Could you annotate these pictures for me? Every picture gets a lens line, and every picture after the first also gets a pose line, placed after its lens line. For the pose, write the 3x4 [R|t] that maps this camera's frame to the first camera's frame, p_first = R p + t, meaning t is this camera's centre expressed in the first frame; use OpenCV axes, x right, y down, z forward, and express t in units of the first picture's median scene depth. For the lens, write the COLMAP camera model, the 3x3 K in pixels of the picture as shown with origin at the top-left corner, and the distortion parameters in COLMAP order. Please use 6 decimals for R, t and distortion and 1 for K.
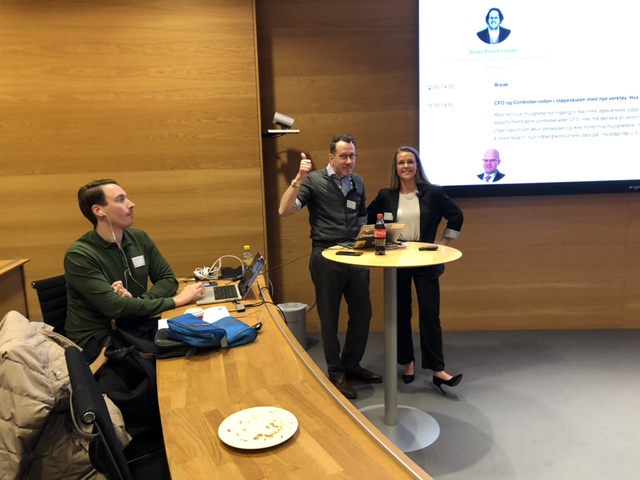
lens RADIAL K [[521.3, 0, 324.8], [0, 521.3, 231.2], [0, 0, 1]] dist [0.042578, -0.035281]
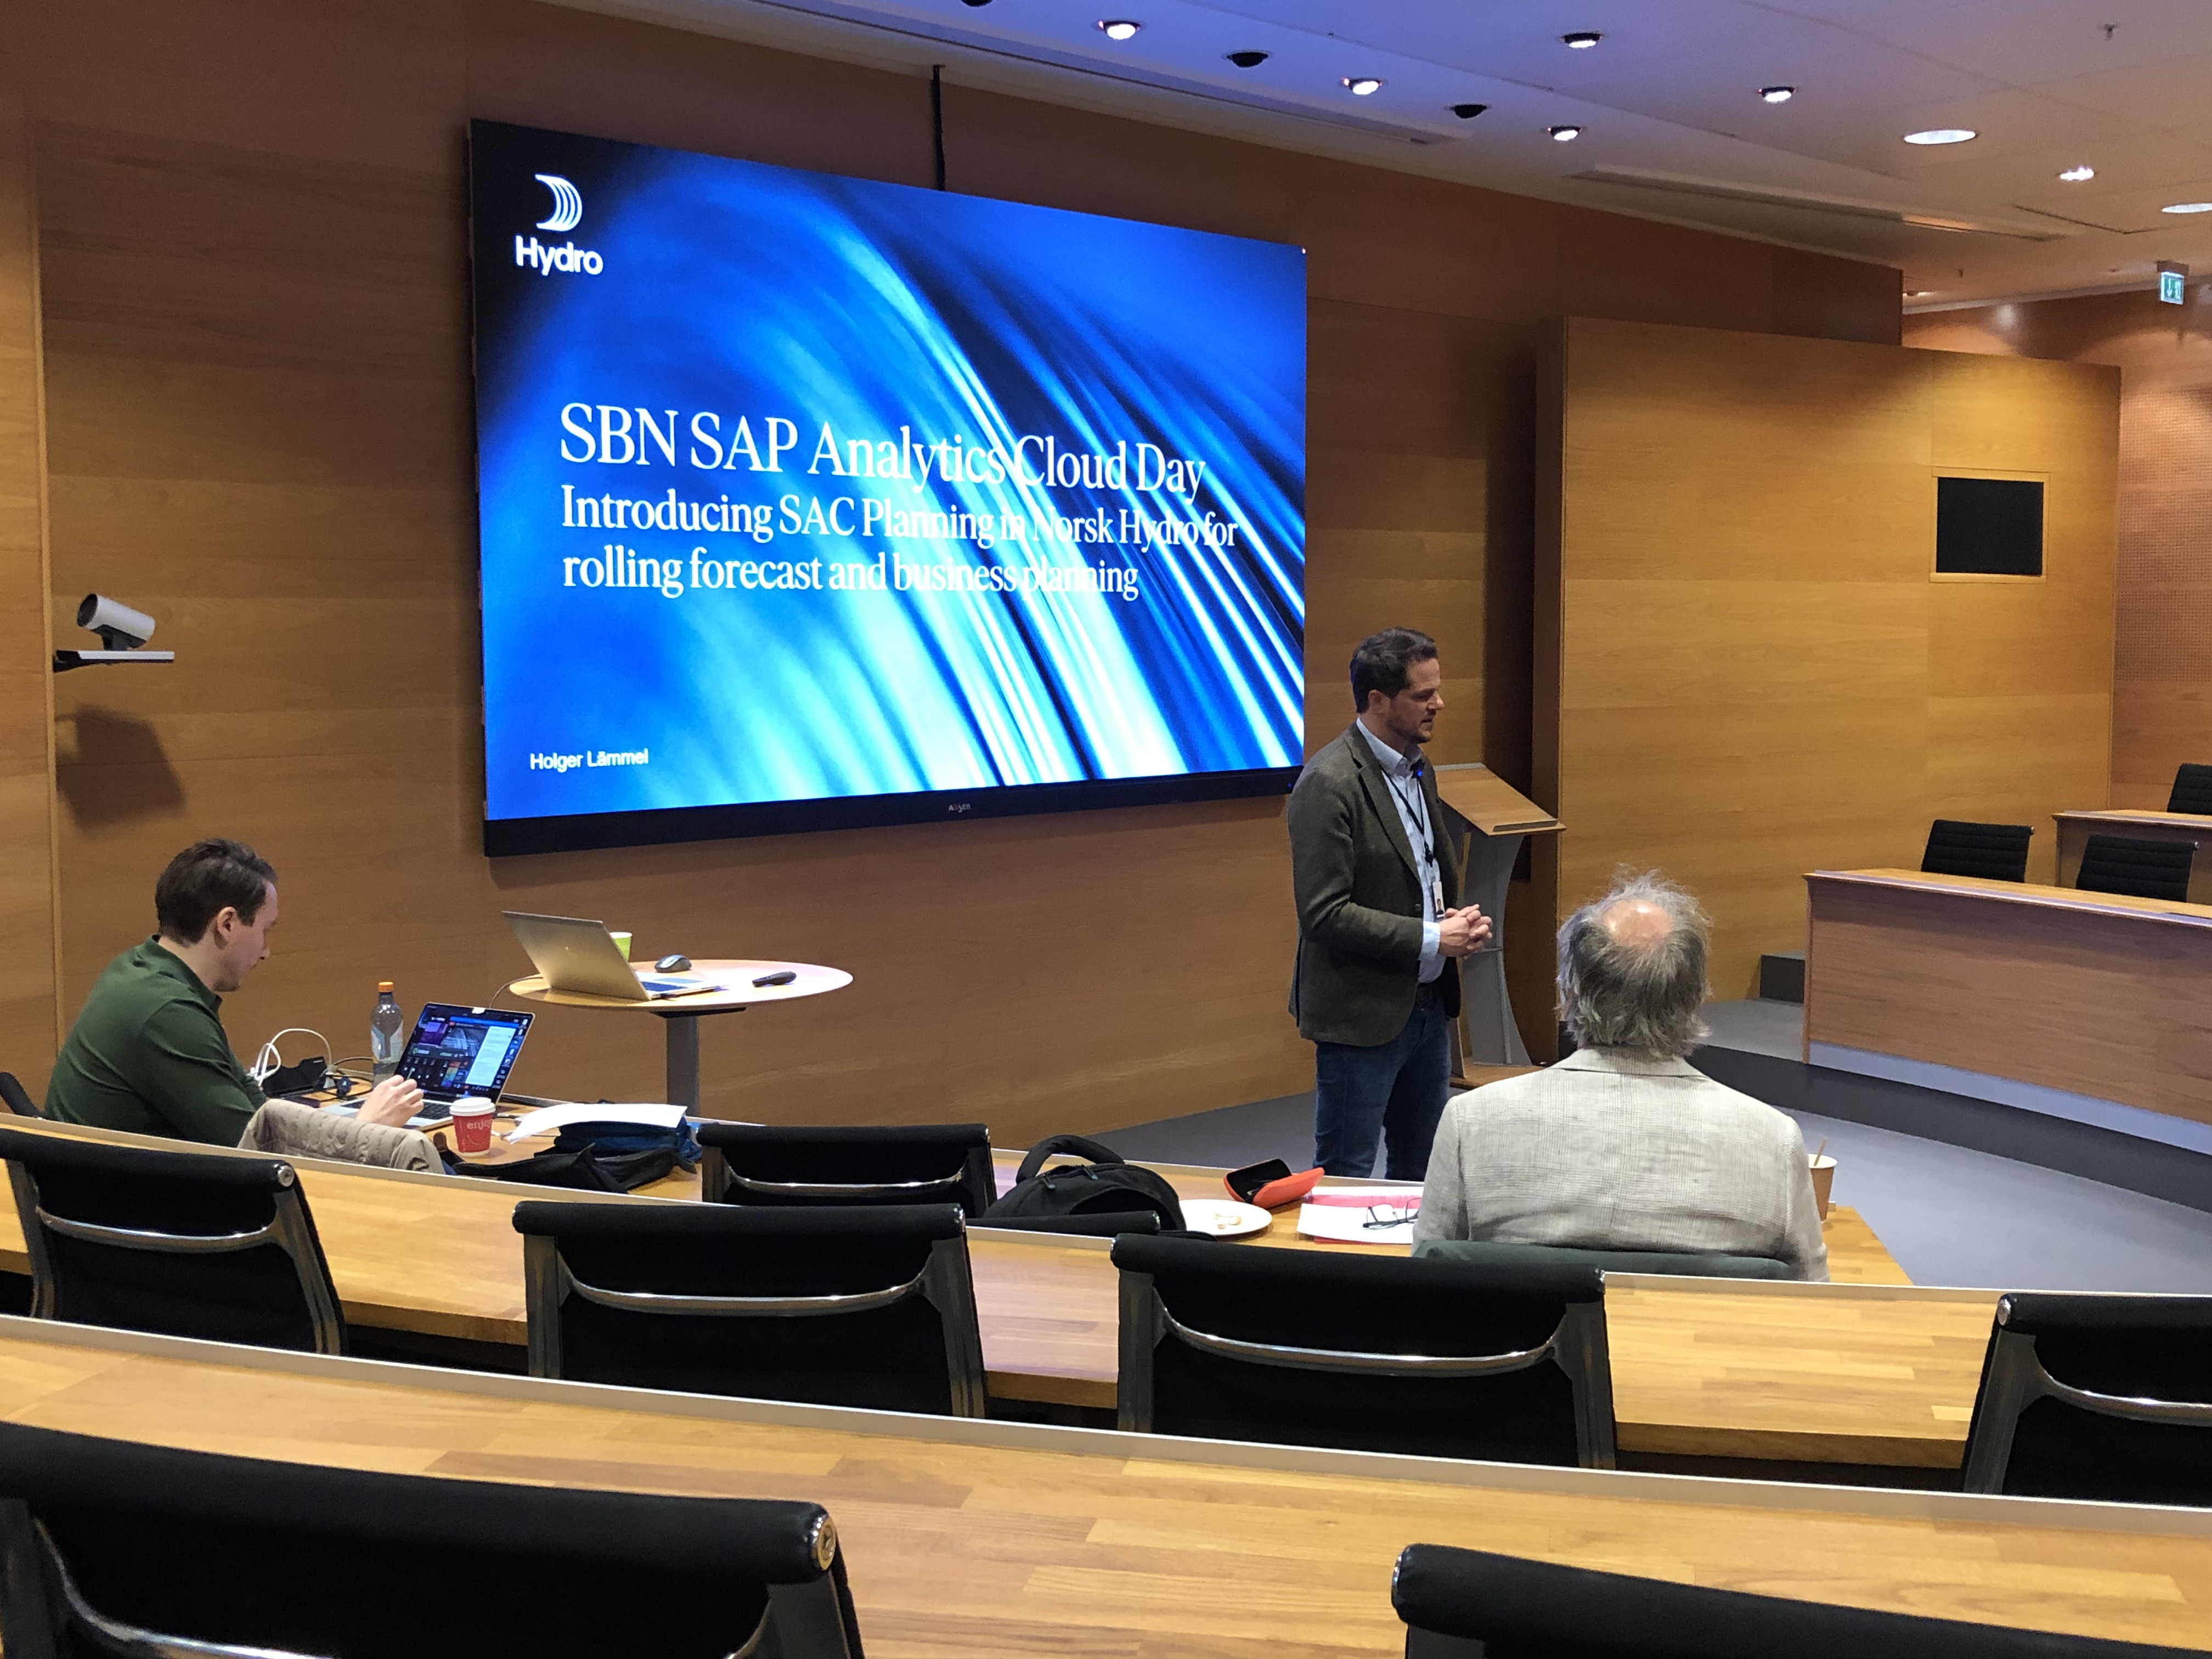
lens RADIAL K [[2399.5, 0, 1080.6], [0, 2399.5, 789.4], [0, 0, 1]] dist [0.024208, 0.000000]
pose [[0.710185, -0.020693, 0.703711, -0.690514], [0.085431, 0.994714, -0.056967, 0.017668], [-0.698812, 0.100576, 0.708199, -0.406943]]
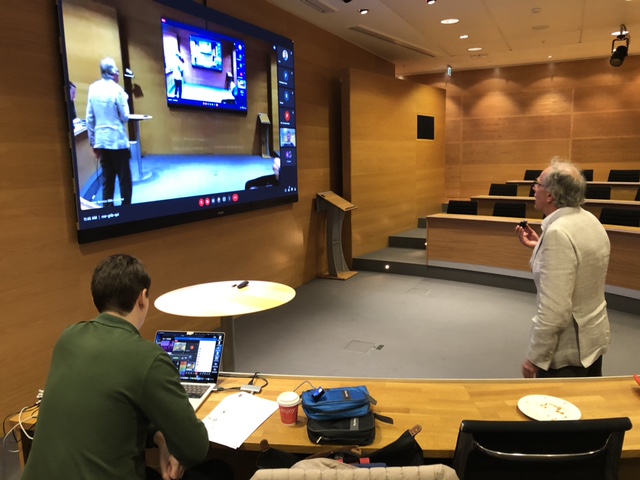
lens RADIAL K [[521.3, 0, 323.5], [0, 521.3, 236.2], [0, 0, 1]] dist [0.042578, -0.035281]
pose [[0.394266, -0.119261, 0.911225, -0.498177], [0.144398, 0.987267, 0.066736, -0.080349], [-0.907581, 0.105268, 0.406467, 0.284770]]
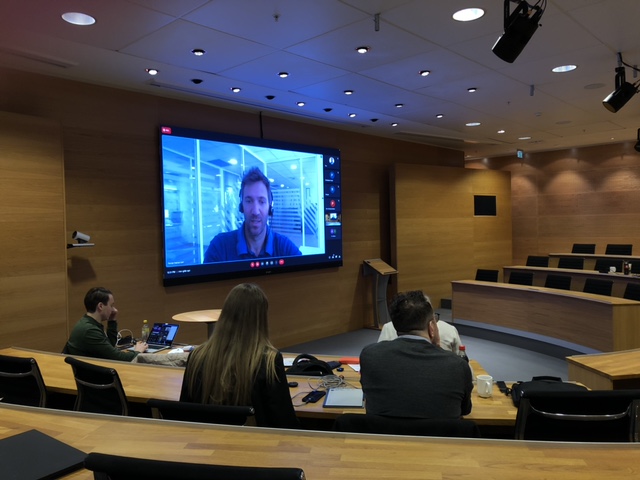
lens RADIAL K [[521.3, 0, 315.7], [0, 521.3, 235.4], [0, 0, 1]] dist [0.042578, -0.035281]
pose [[0.669298, 0.001465, 0.742992, -0.705529], [0.112563, 0.988256, -0.103347, -0.002969], [-0.734418, 0.152803, 0.661273, -0.379808]]
